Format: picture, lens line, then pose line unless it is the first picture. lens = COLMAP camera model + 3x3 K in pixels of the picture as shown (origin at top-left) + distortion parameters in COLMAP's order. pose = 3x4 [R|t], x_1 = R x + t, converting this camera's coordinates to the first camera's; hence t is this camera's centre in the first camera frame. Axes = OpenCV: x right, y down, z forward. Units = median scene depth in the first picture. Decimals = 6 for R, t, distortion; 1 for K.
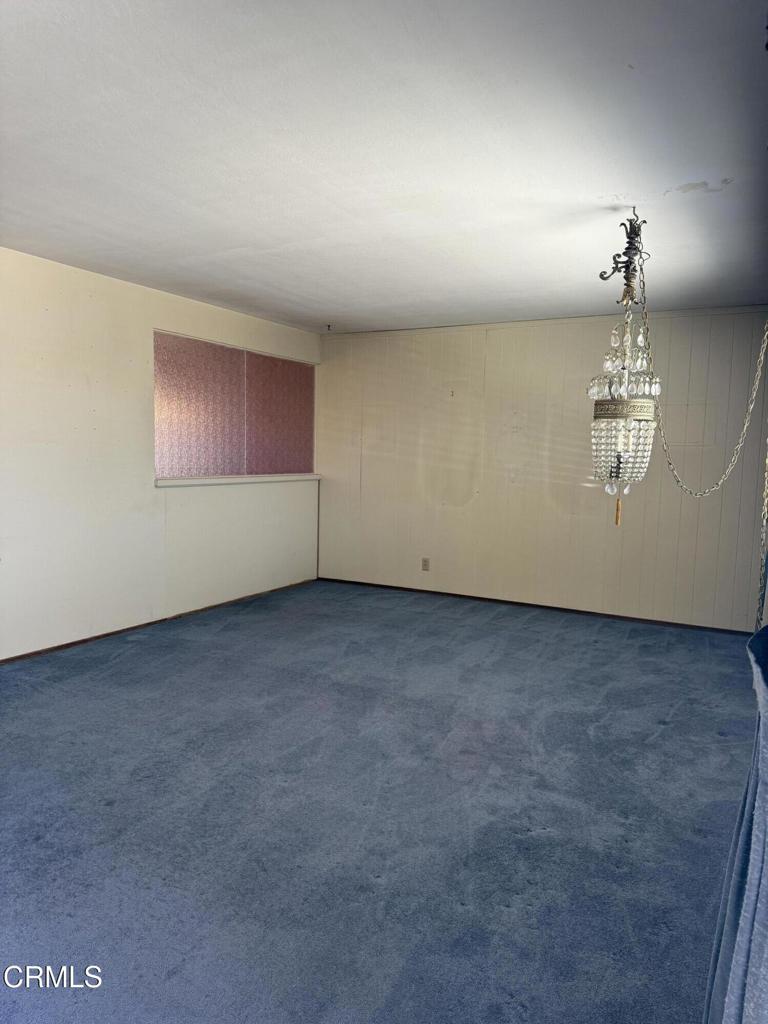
lens RADIAL K [[736.0, 0, 379.1], [0, 736.0, 514.5], [0, 0, 1]] dist [0.074798, -0.071115]
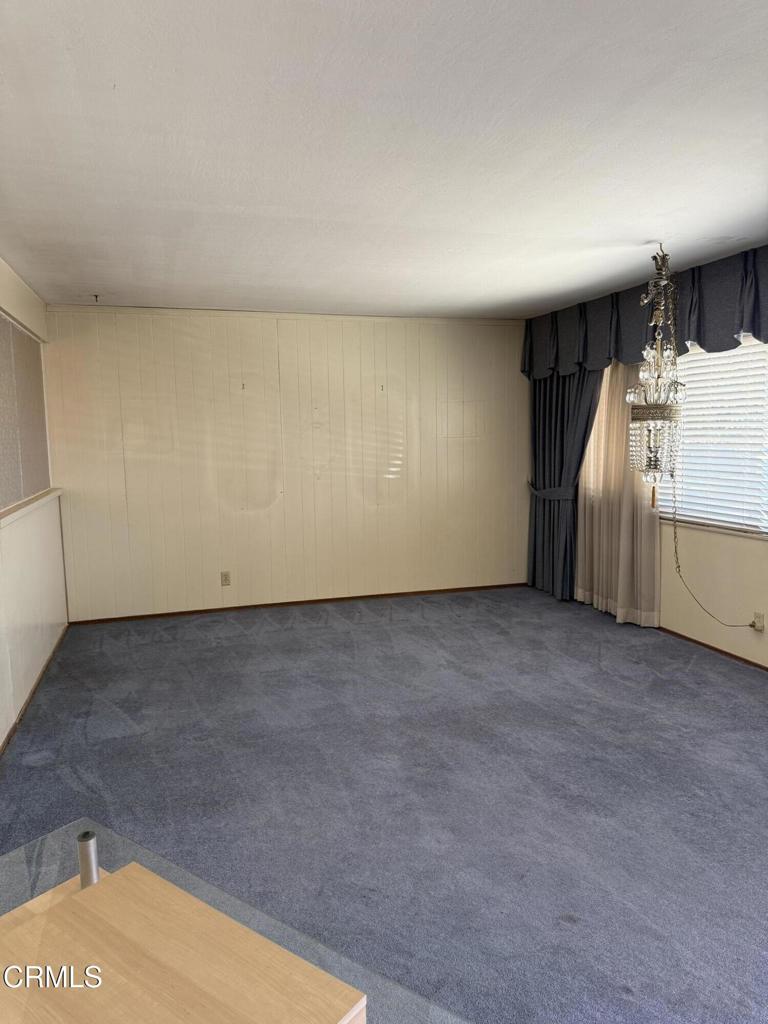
lens RADIAL K [[736.0, 0, 382.0], [0, 736.0, 509.1], [0, 0, 1]] dist [0.074798, -0.071115]
pose [[0.681287, -0.105366, 0.724393, -0.482991], [0.092865, 0.994032, 0.057247, -0.053227], [-0.726102, 0.028269, 0.687006, 0.273807]]
